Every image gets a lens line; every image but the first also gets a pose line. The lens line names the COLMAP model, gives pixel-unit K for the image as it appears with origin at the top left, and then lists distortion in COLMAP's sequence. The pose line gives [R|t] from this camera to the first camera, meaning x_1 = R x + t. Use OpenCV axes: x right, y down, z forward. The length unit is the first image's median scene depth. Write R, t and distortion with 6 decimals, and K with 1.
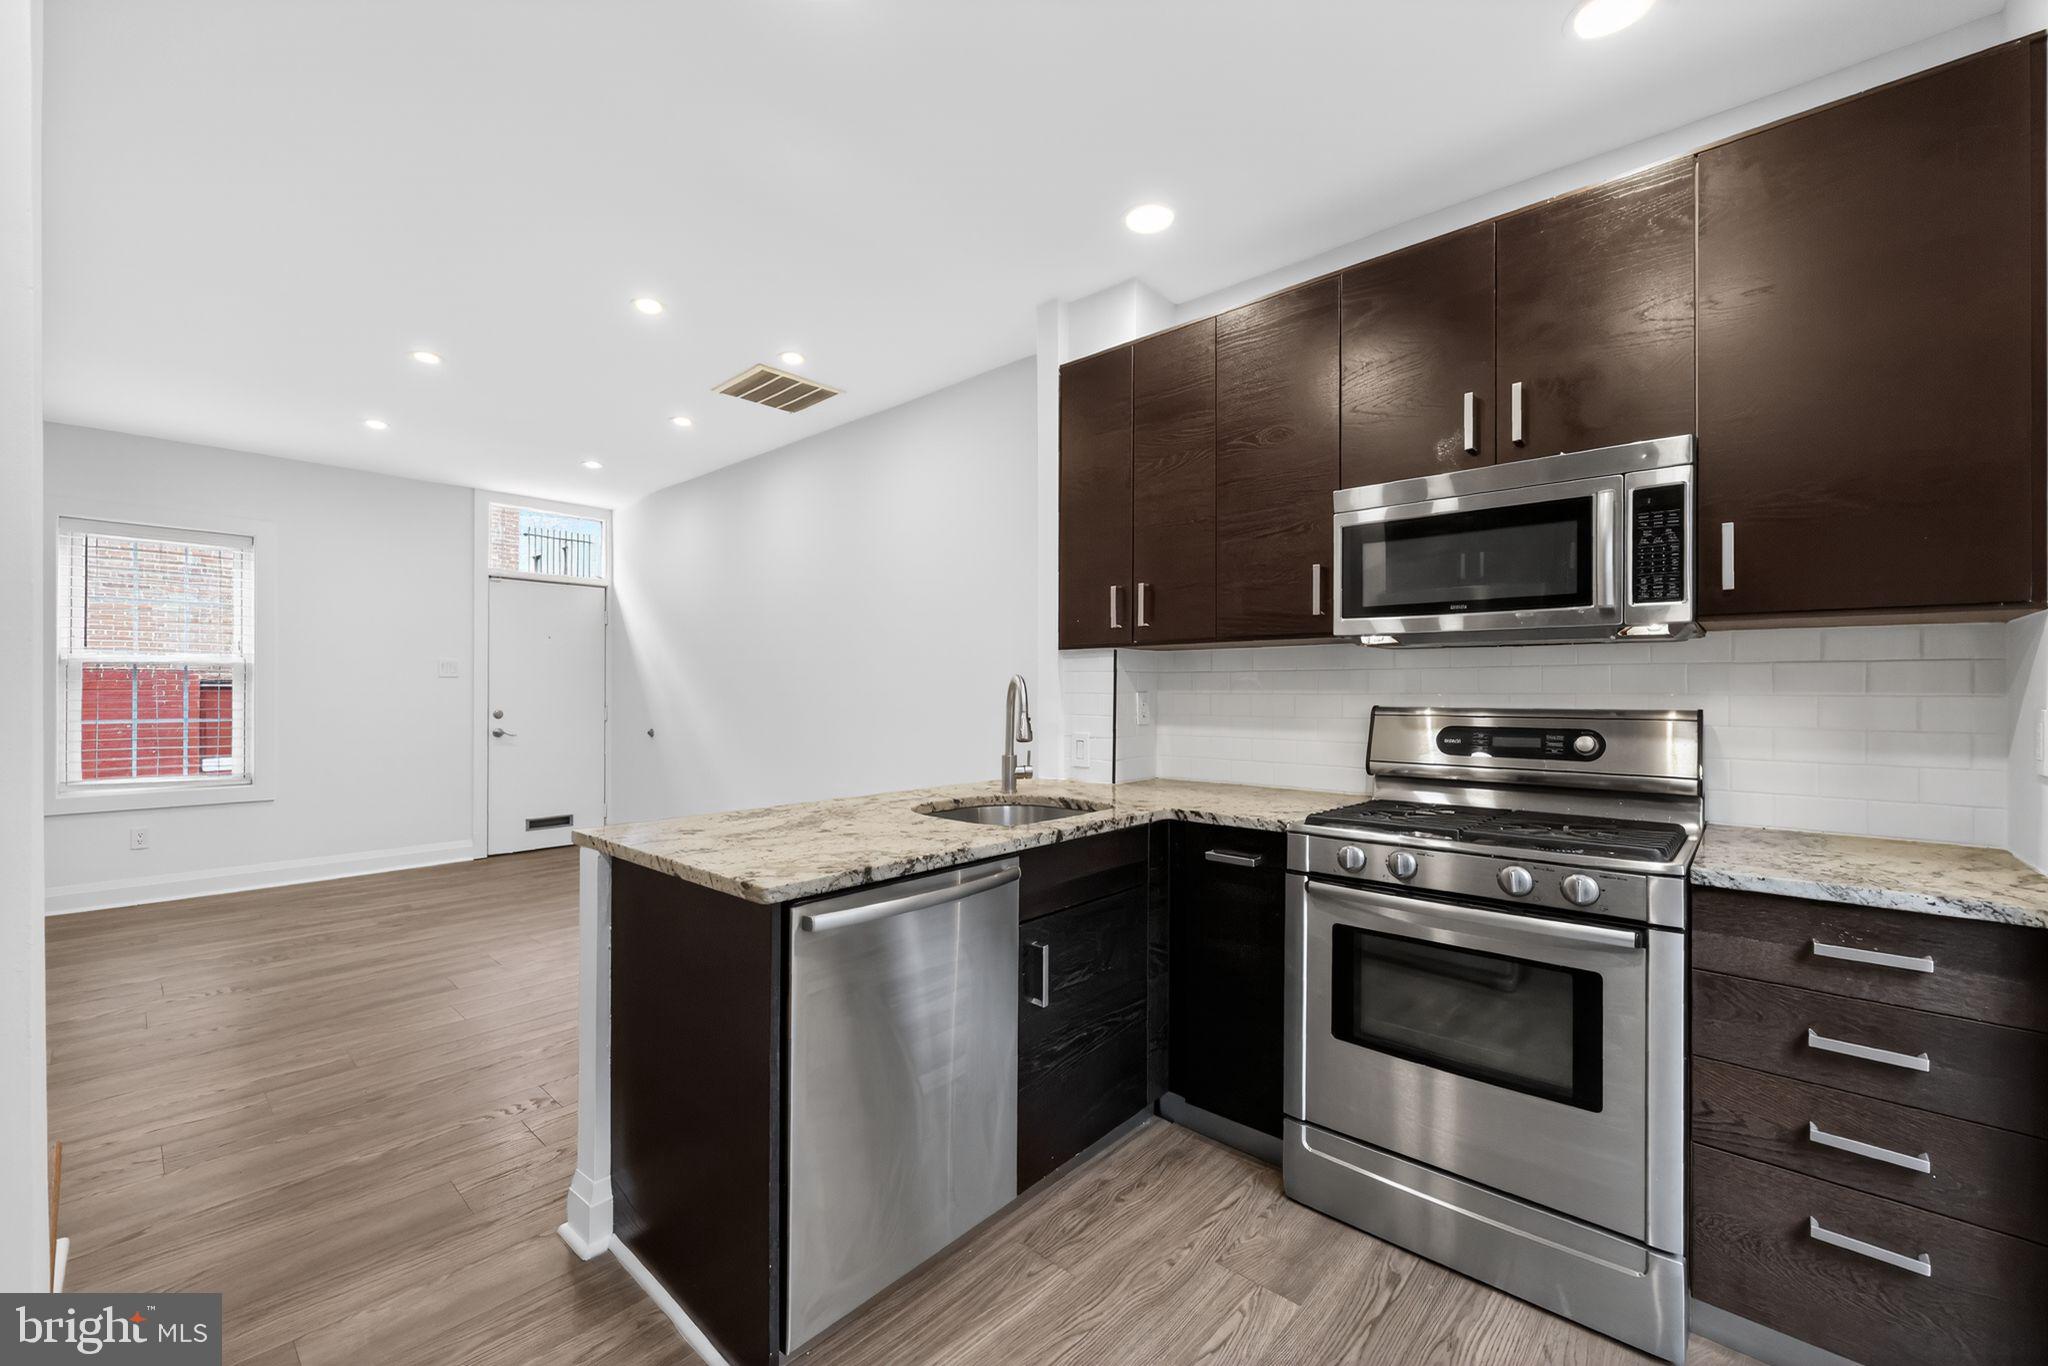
lens RADIAL K [[827.0, 0, 1021.2], [0, 827.0, 694.1], [0, 0, 1]] dist [0.006098, -0.001378]
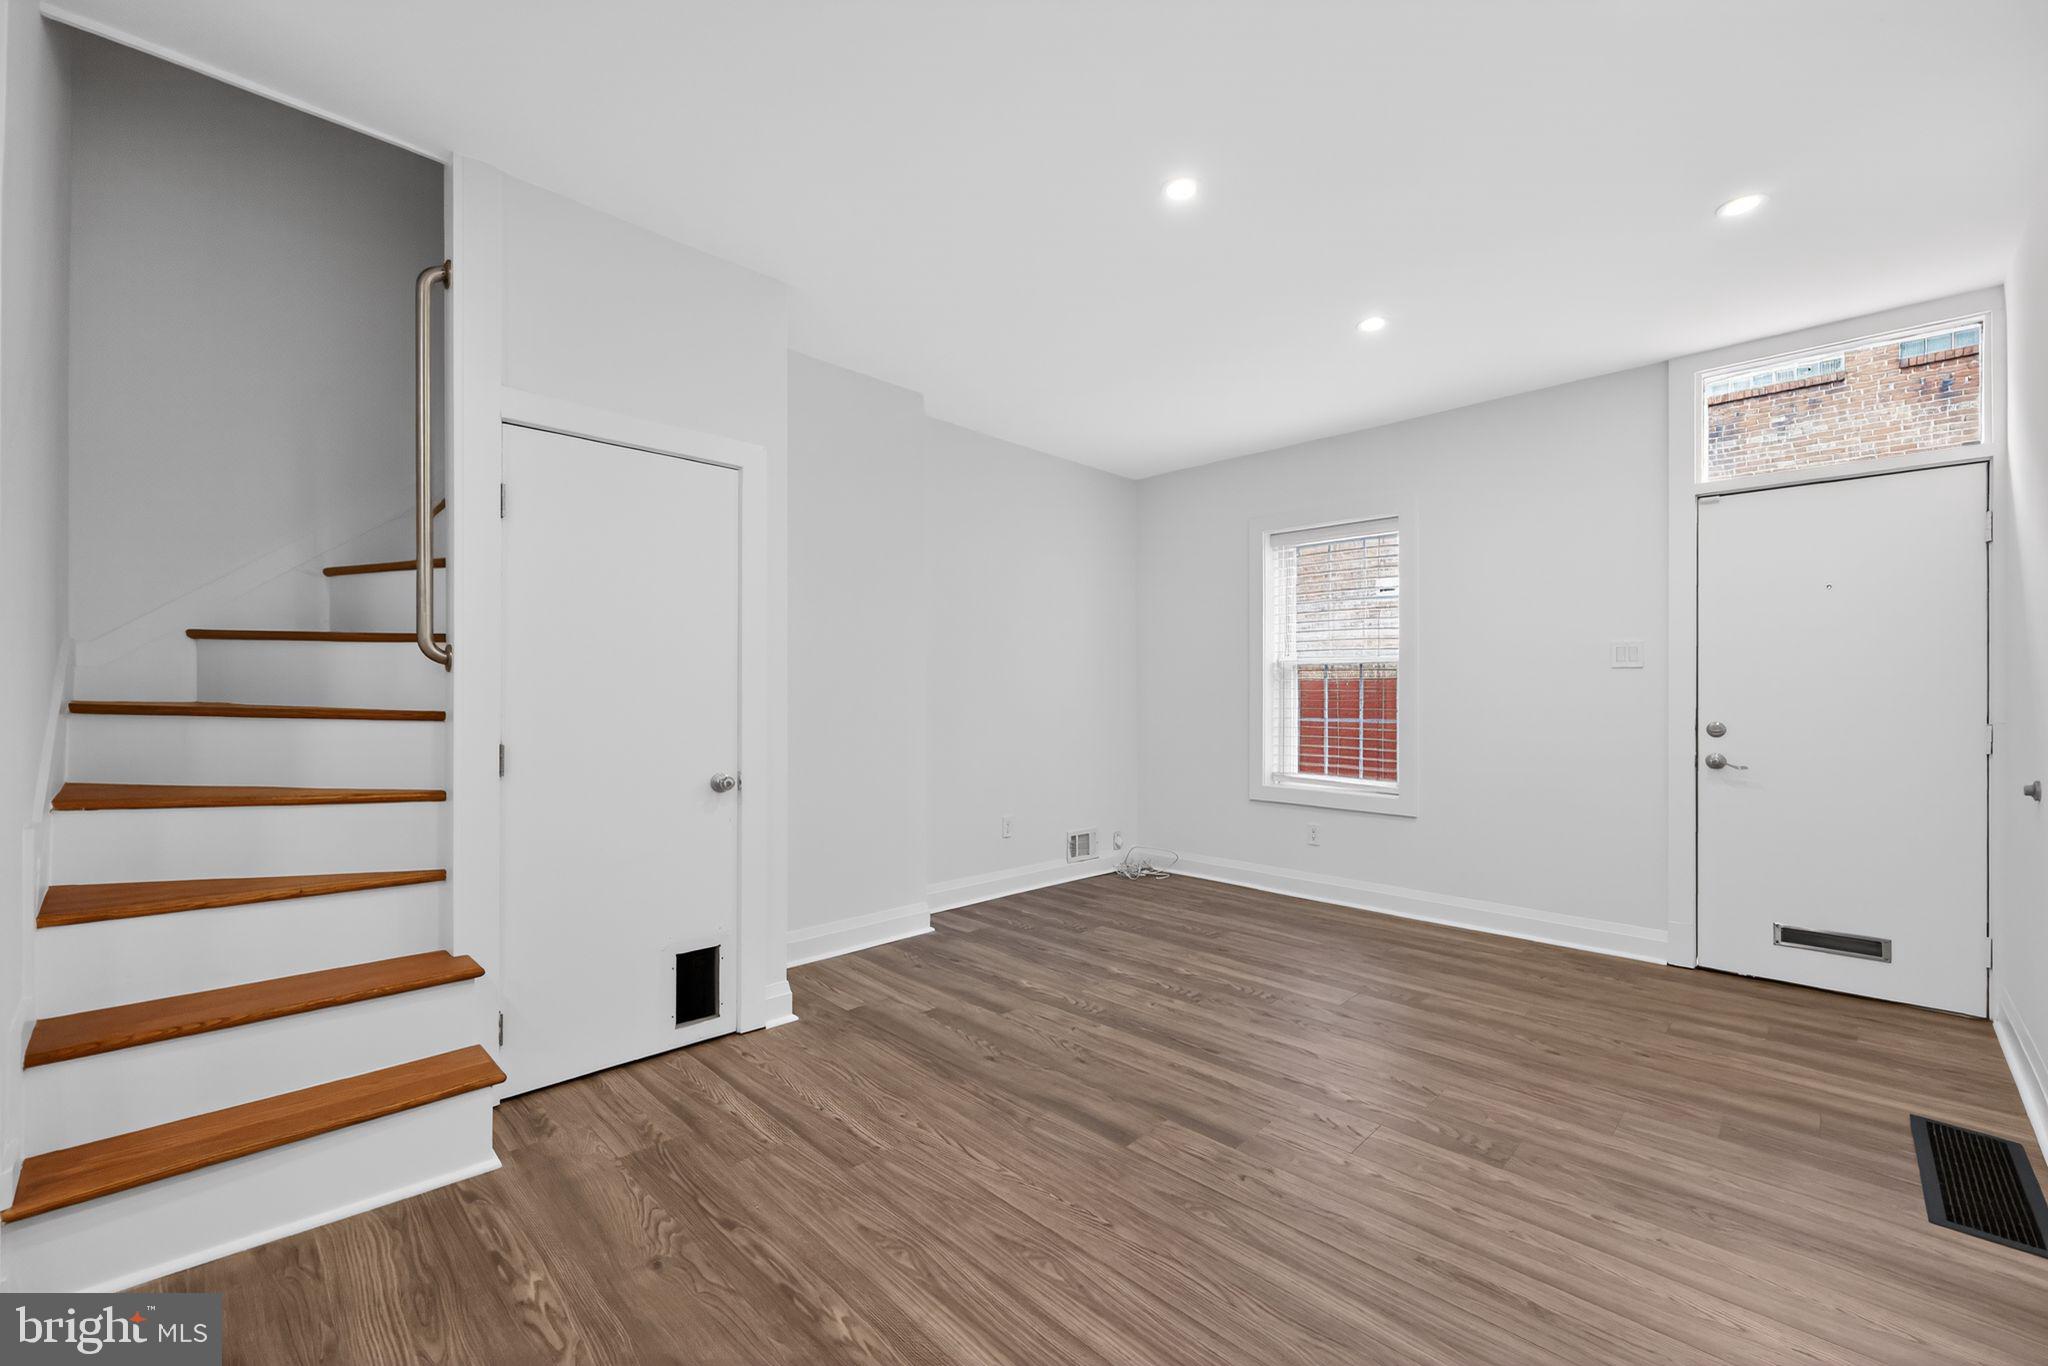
lens RADIAL K [[827.0, 0, 1005.6], [0, 827.0, 691.1], [0, 0, 1]] dist [0.006098, -0.001378]
pose [[-0.057062, -0.006424, -0.998350, -0.025217], [-0.009581, 0.999937, -0.005887, 0.007020], [0.998325, 0.009229, -0.057120, 0.688617]]
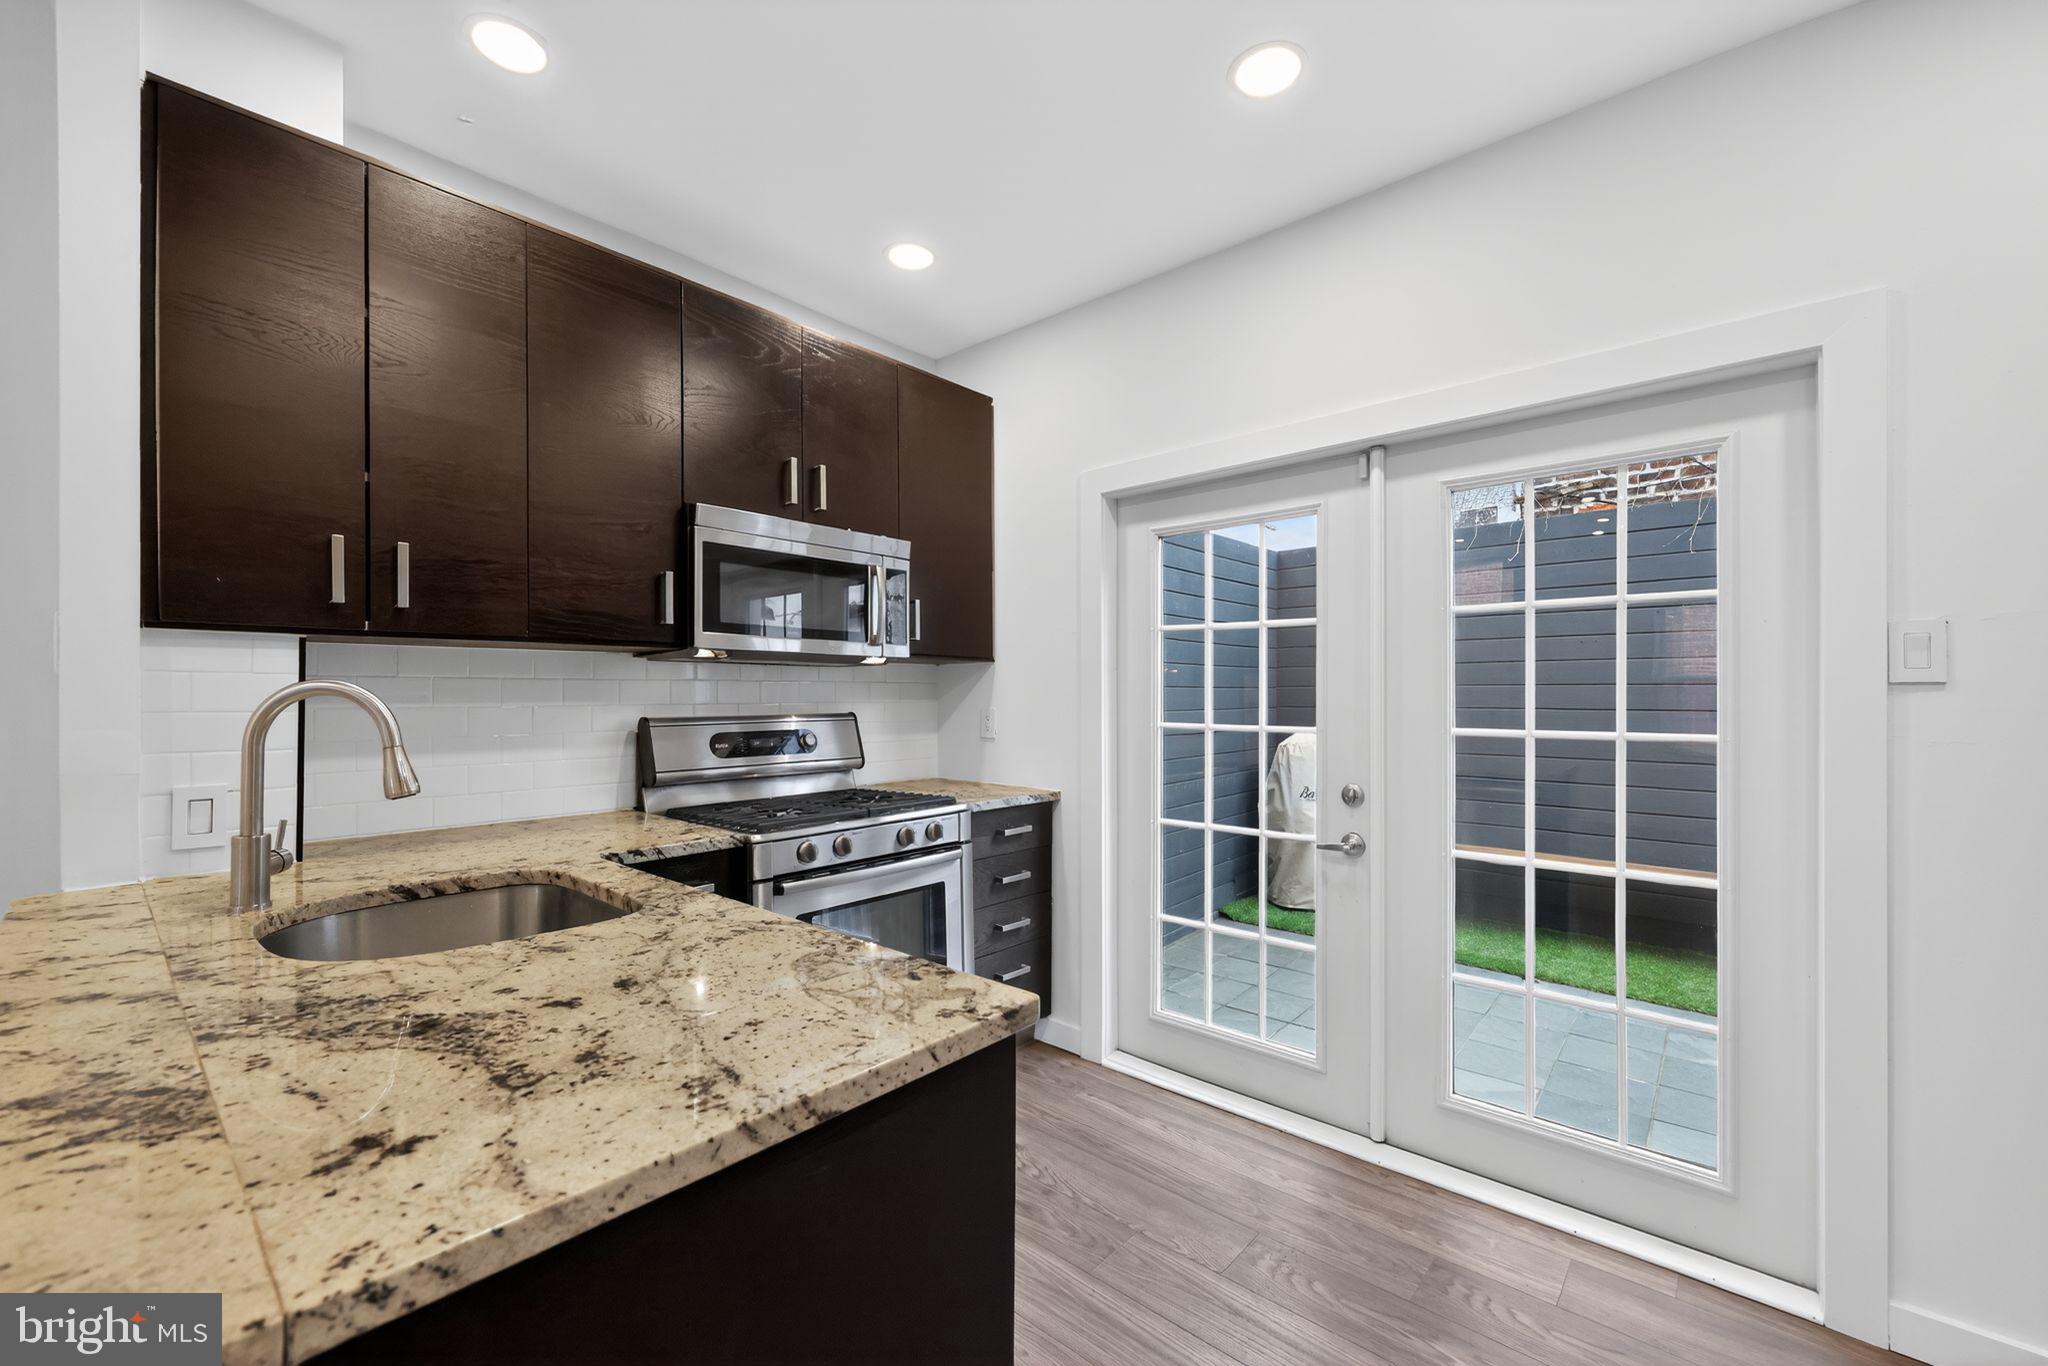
lens RADIAL K [[827.0, 0, 1009.9], [0, 827.0, 689.7], [0, 0, 1]] dist [0.006098, -0.001378]
pose [[-0.000177, 0.002617, 0.999997, -0.300194], [0.003800, 0.999989, -0.002616, -0.007801], [-0.999993, 0.003800, -0.000187, 0.300000]]
